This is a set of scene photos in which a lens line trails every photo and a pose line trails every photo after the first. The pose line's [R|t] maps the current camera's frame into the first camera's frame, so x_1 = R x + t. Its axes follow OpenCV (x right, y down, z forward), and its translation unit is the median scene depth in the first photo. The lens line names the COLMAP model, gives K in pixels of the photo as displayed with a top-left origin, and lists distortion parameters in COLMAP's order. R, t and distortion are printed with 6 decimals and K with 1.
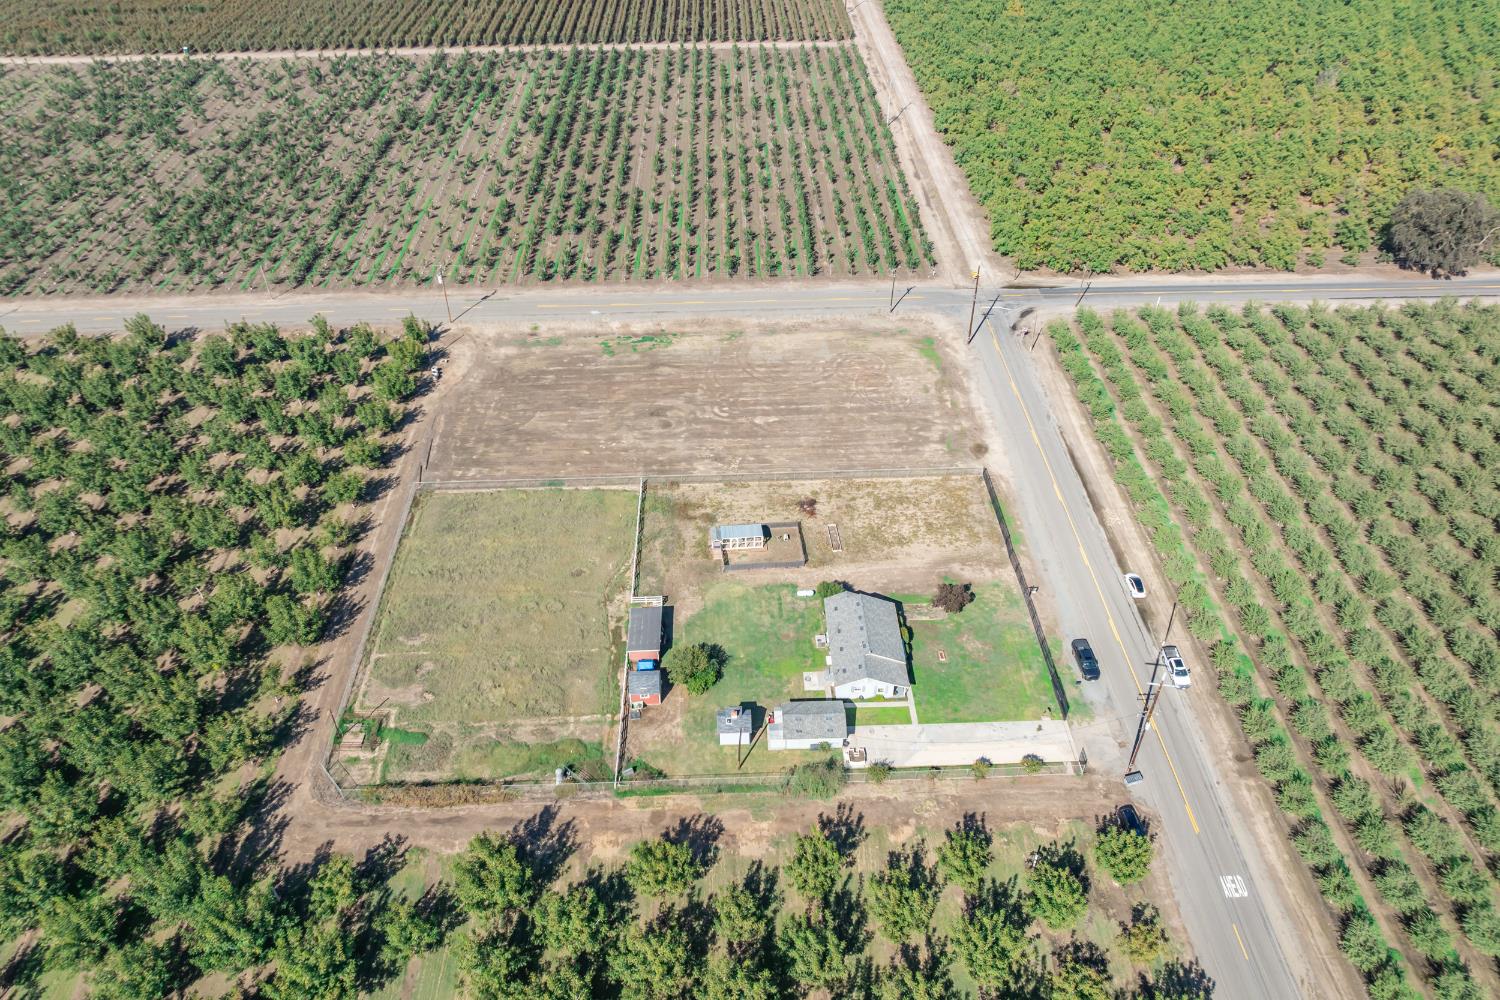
lens RADIAL K [[1049.1, 0, 751.6], [0, 1049.1, 488.8], [0, 0, 1]] dist [-0.029189, -0.012790]
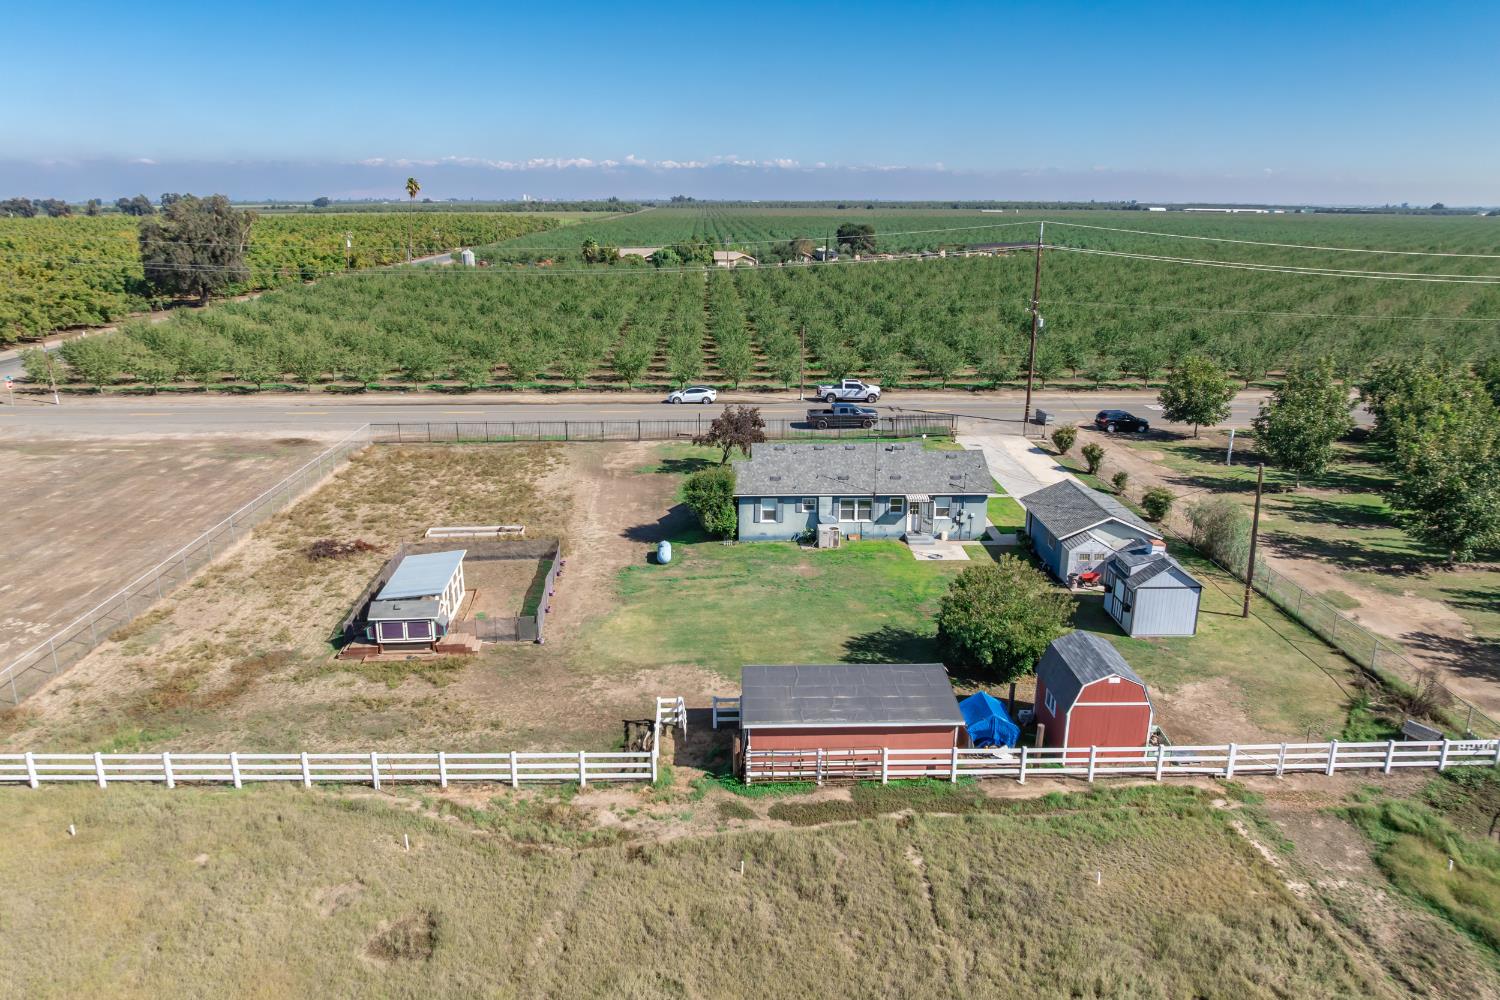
lens RADIAL K [[1049.1, 0, 751.6], [0, 1049.1, 488.8], [0, 0, 1]] dist [-0.029189, -0.012790]
pose [[0.008267, -0.273658, 0.961792, -0.349527], [0.630846, 0.747698, 0.207319, 0.019192], [-0.775864, 0.605028, 0.178817, 0.921179]]
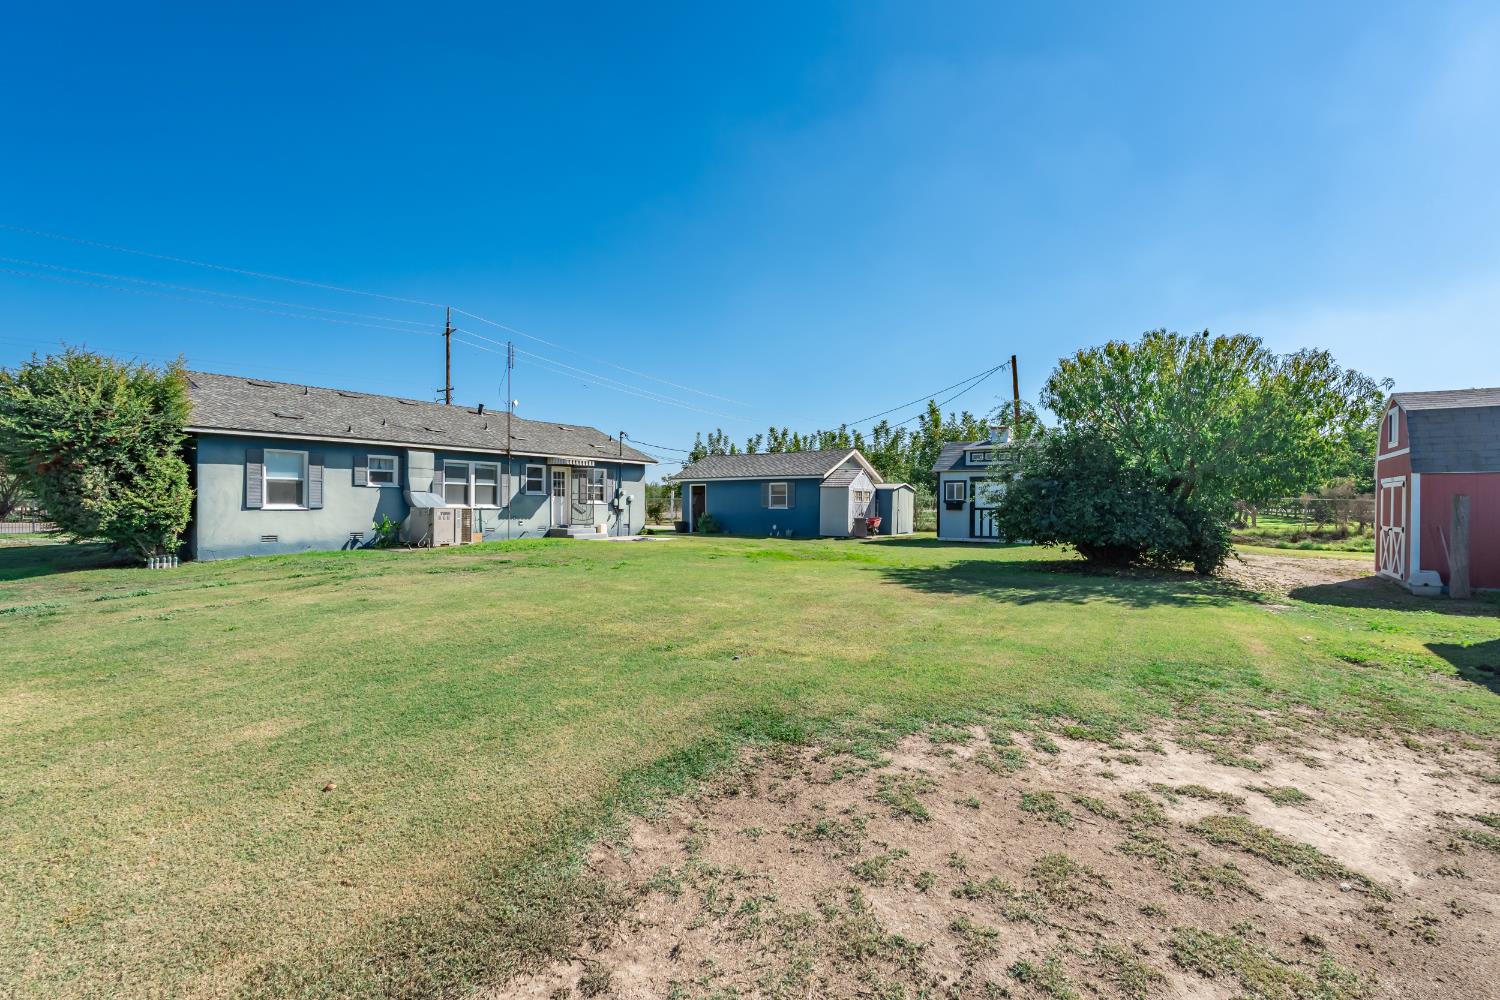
lens RADIAL K [[668.1, 0, 750.0], [0, 668.1, 500.0], [0, 0, 1]] dist [-0.002801, 0.000187]
pose [[-0.811005, -0.001345, 0.585037, -0.060985], [0.366653, 0.778077, 0.510060, 0.095455], [-0.455890, 0.628167, -0.630532, 1.039670]]
